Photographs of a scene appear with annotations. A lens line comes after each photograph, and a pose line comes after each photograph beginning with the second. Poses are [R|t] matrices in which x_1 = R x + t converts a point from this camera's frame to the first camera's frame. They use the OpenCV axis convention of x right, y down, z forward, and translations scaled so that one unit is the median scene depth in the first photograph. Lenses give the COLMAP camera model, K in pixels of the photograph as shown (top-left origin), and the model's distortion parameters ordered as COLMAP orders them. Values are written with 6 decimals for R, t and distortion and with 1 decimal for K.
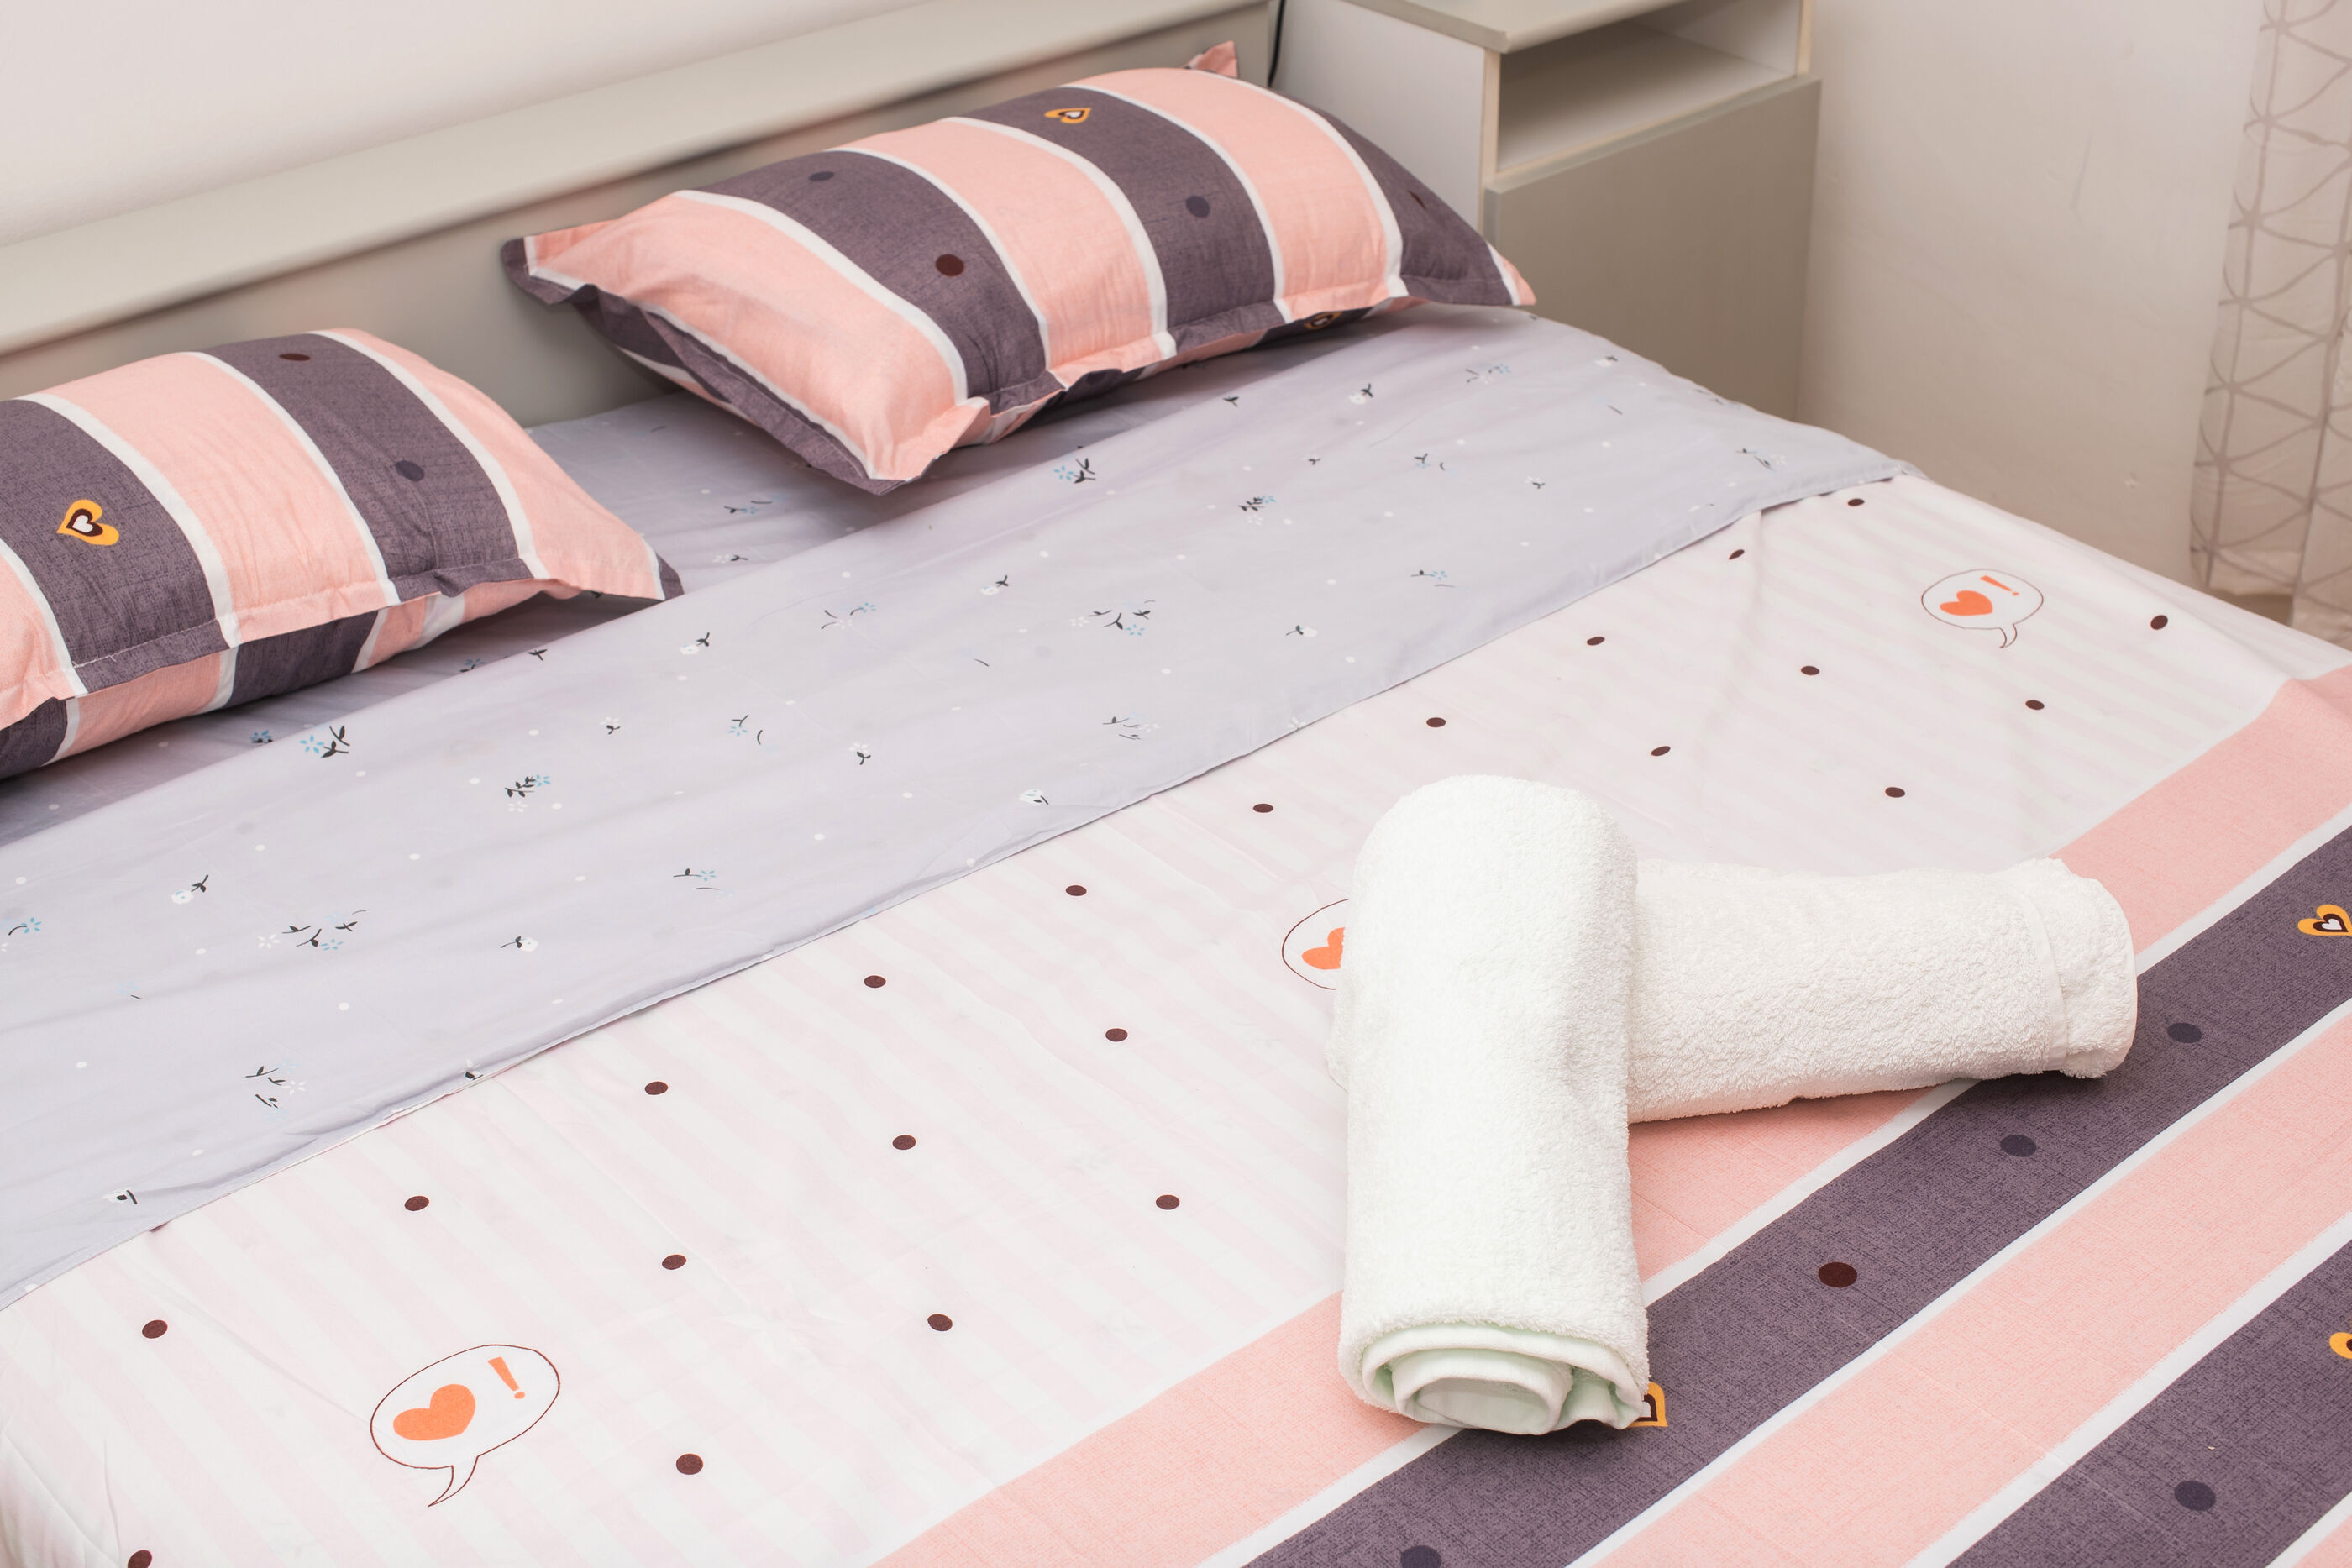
lens RADIAL K [[3405.4, 0, 1176.0], [0, 3405.4, 784.0], [0, 0, 1]] dist [-0.103561, 0.089200]
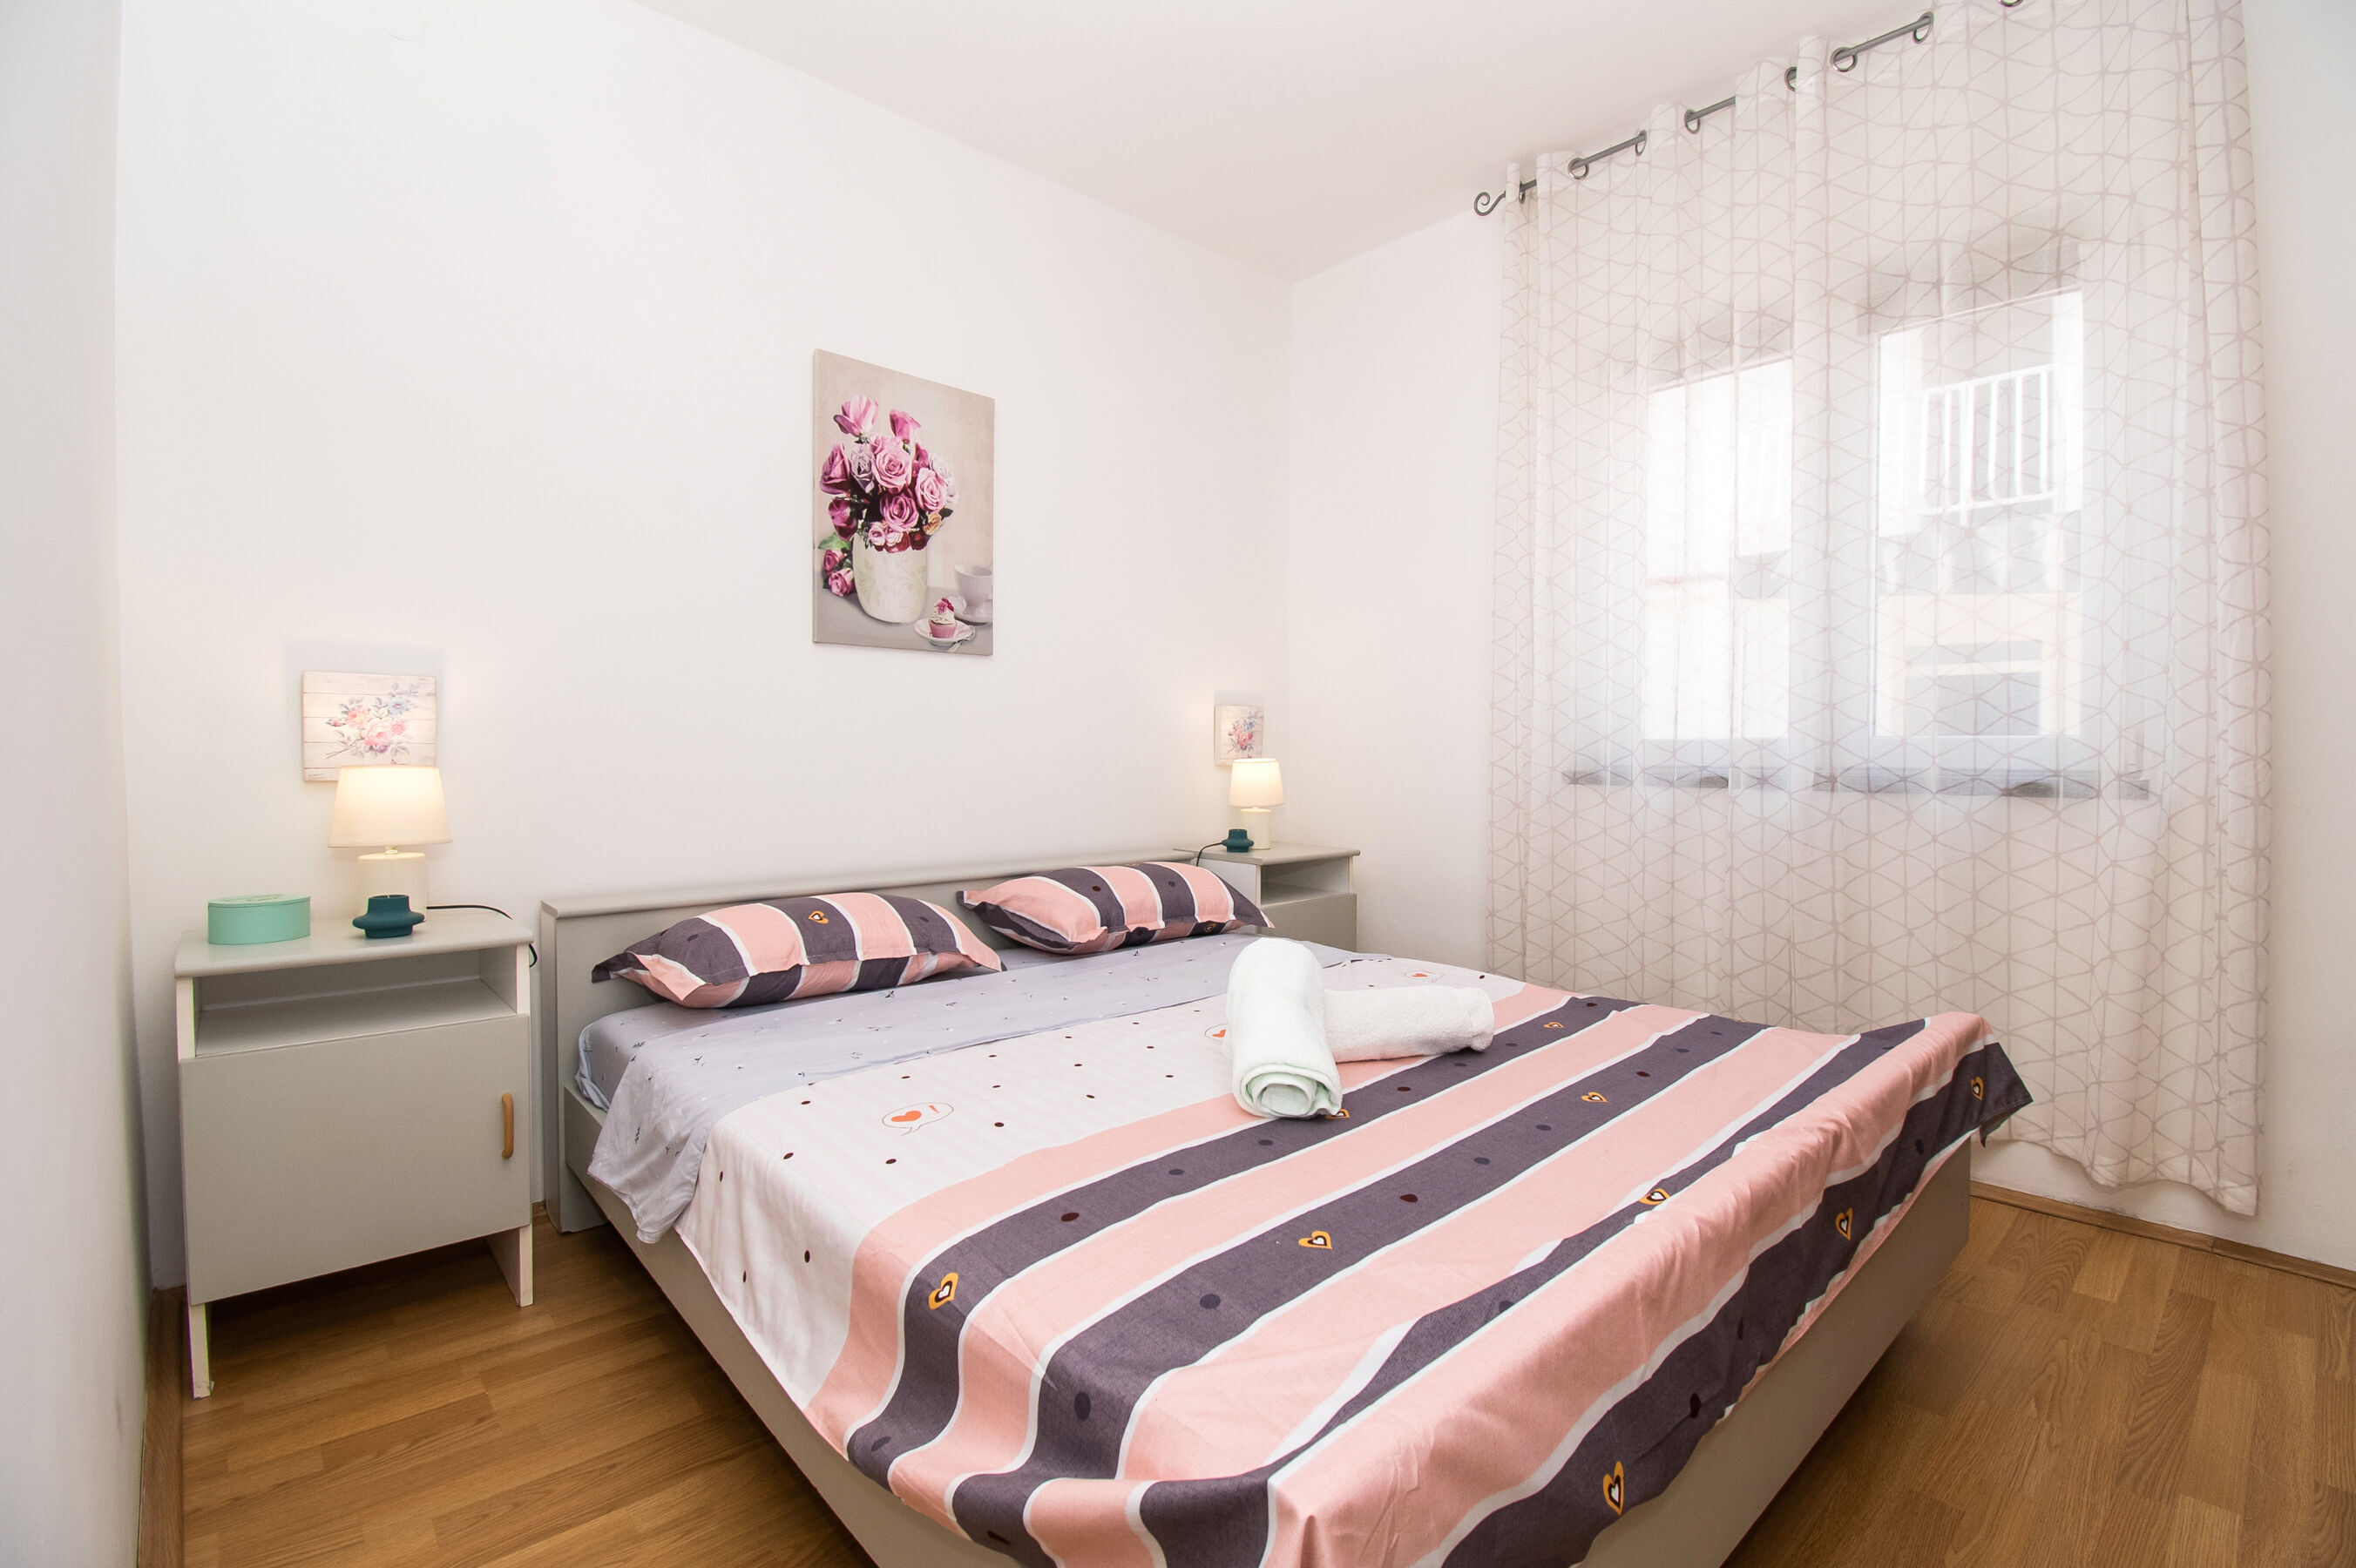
lens RADIAL K [[1041.9, 0, 1183.9], [0, 1041.9, 790.9], [0, 0, 1]] dist [0.013114, -0.024013]
pose [[0.999373, 0.012824, 0.032988, -0.018382], [0.005334, 0.866819, -0.498594, 0.288657], [-0.034988, 0.498458, 0.866208, 0.090594]]
